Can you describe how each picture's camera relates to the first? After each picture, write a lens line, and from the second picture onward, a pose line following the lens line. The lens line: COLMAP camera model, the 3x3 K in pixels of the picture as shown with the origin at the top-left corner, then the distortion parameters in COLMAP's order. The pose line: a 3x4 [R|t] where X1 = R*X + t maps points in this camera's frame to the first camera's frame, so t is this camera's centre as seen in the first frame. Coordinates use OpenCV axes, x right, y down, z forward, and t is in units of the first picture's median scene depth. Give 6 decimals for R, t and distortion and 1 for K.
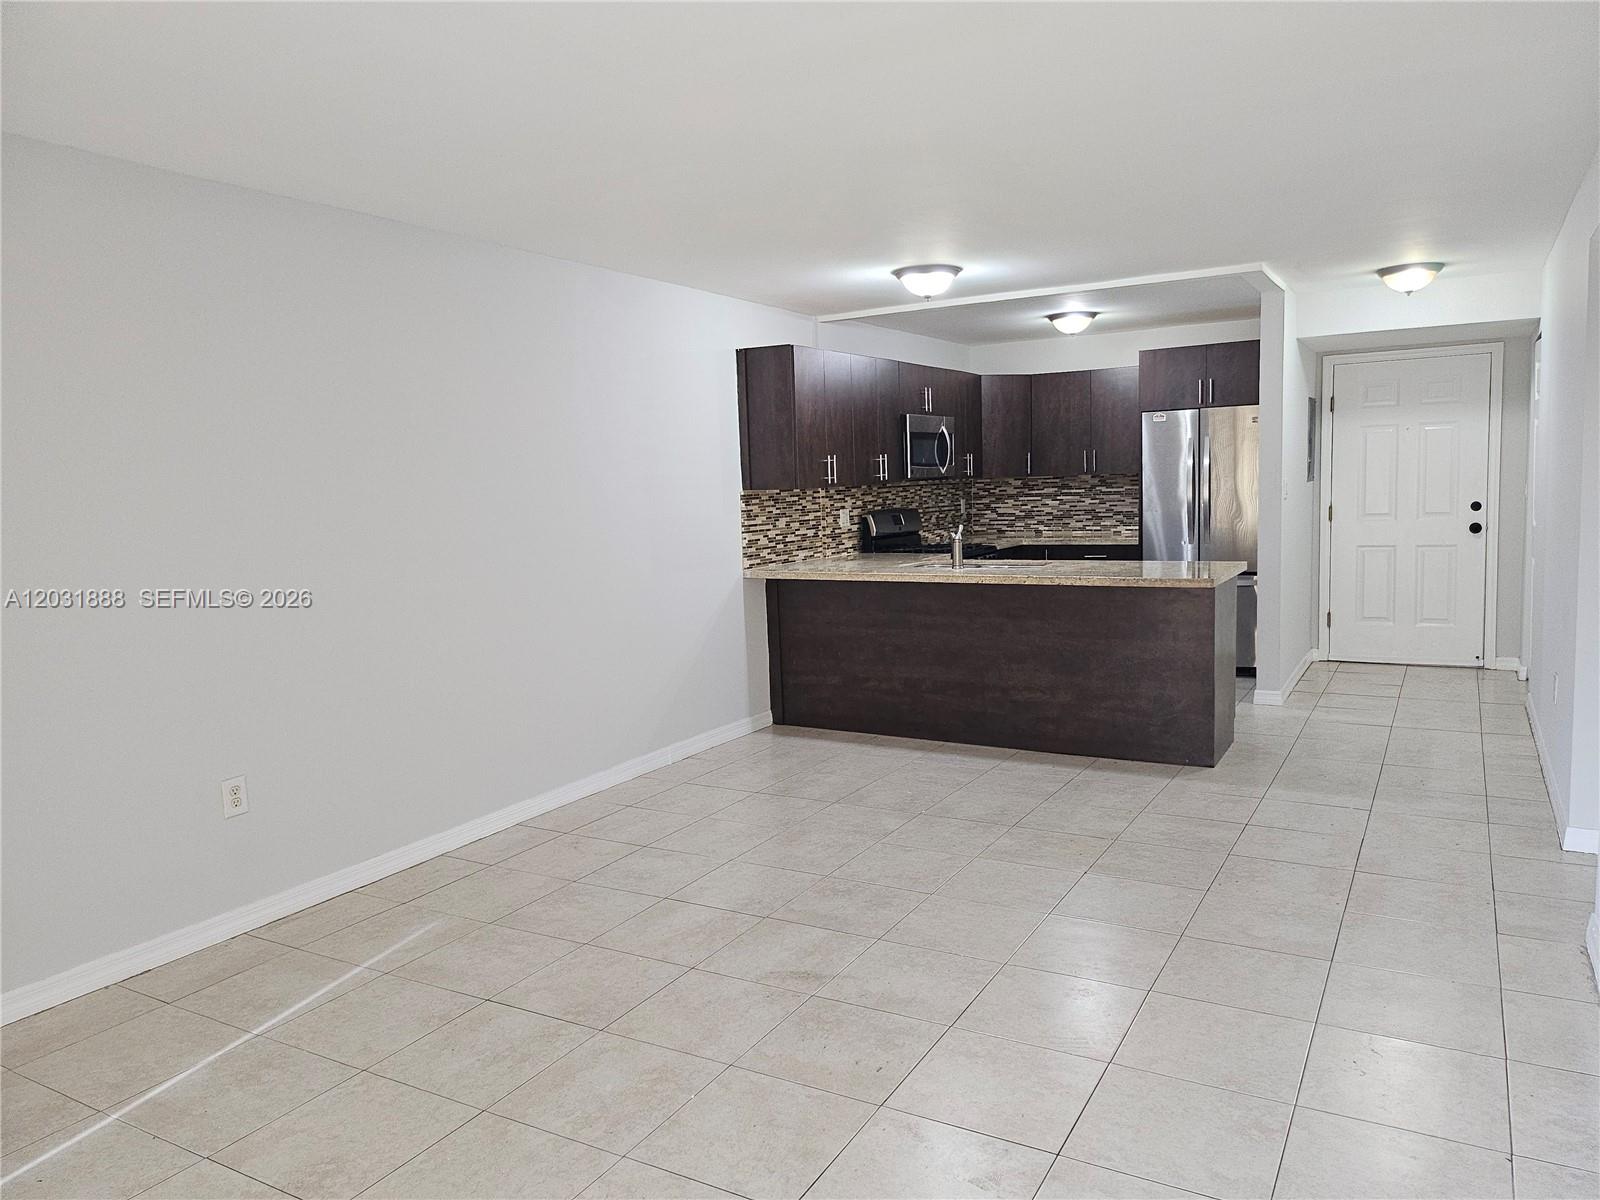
lens RADIAL K [[1113.5, 0, 812.2], [0, 1113.5, 603.7], [0, 0, 1]] dist [0.092630, -0.110802]
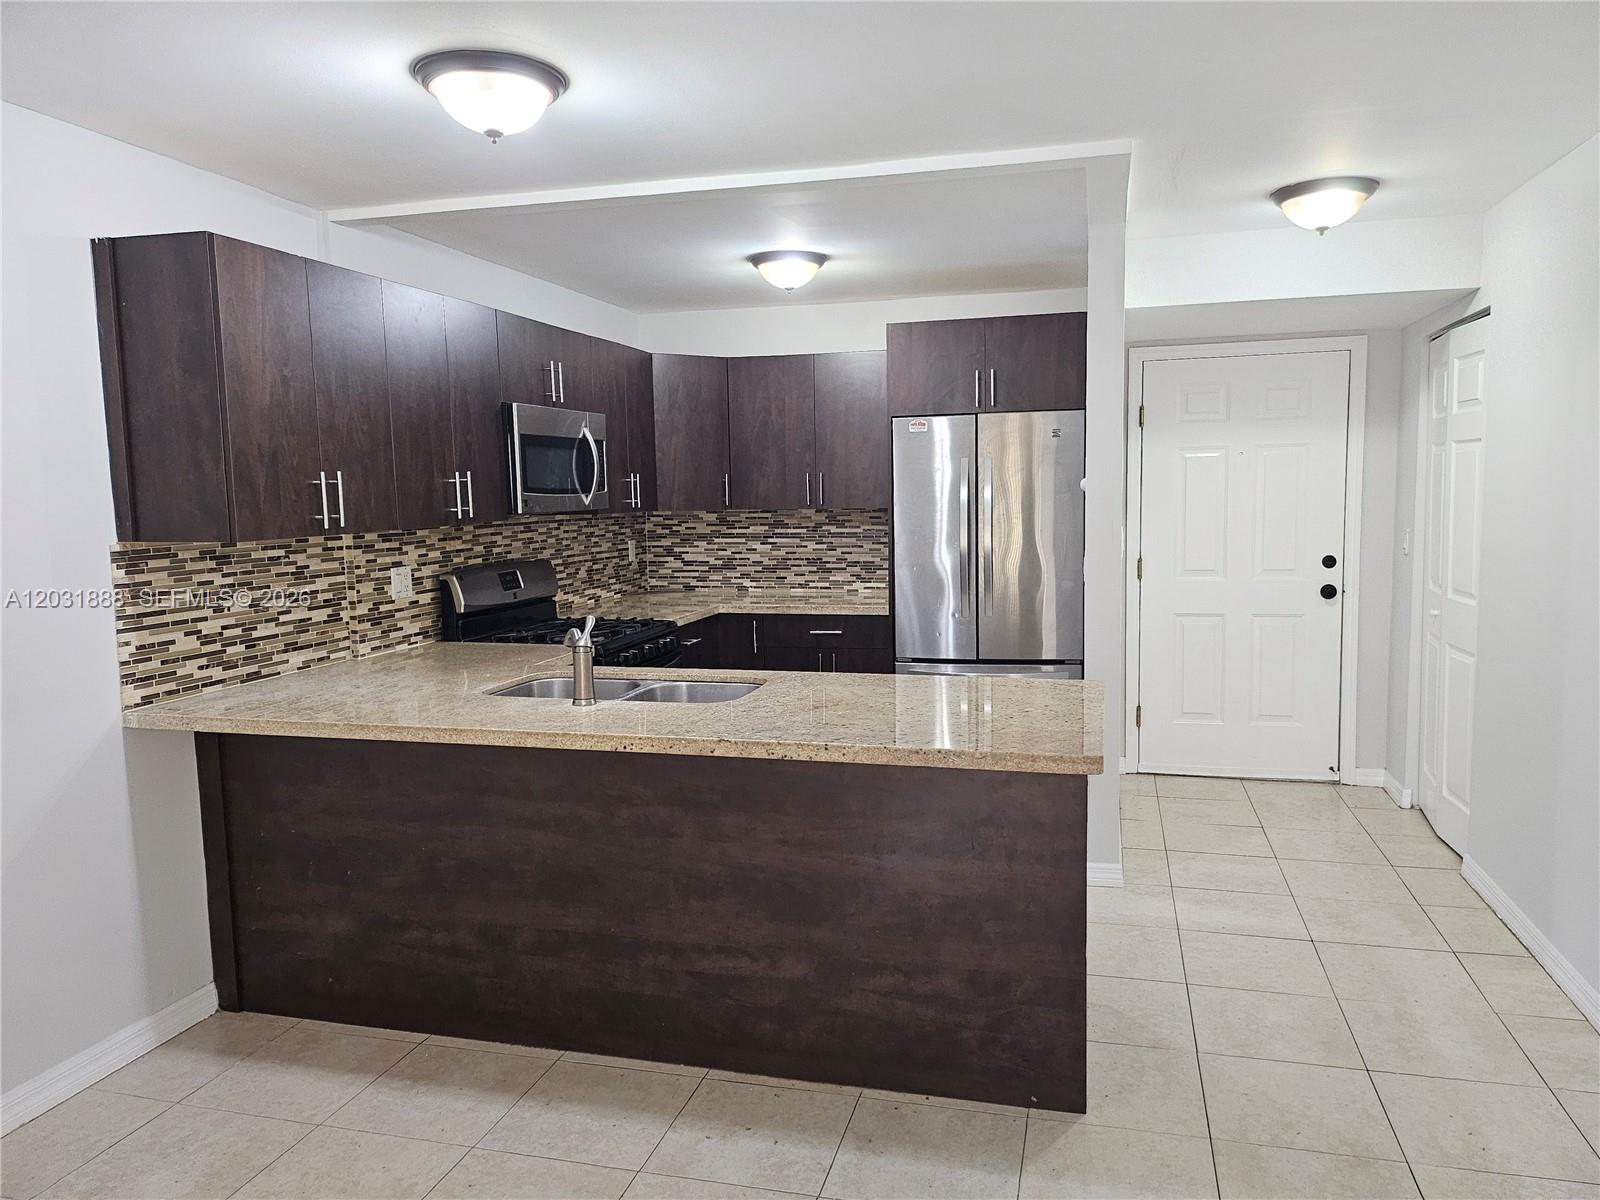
lens RADIAL K [[1113.5, 0, 812.2], [0, 1113.5, 603.7], [0, 0, 1]] dist [0.092630, -0.110802]
pose [[0.966358, -0.009935, 0.257008, 0.081575], [0.013523, 0.999834, -0.012200, -0.055750], [-0.256844, 0.015265, 0.966332, 0.394252]]
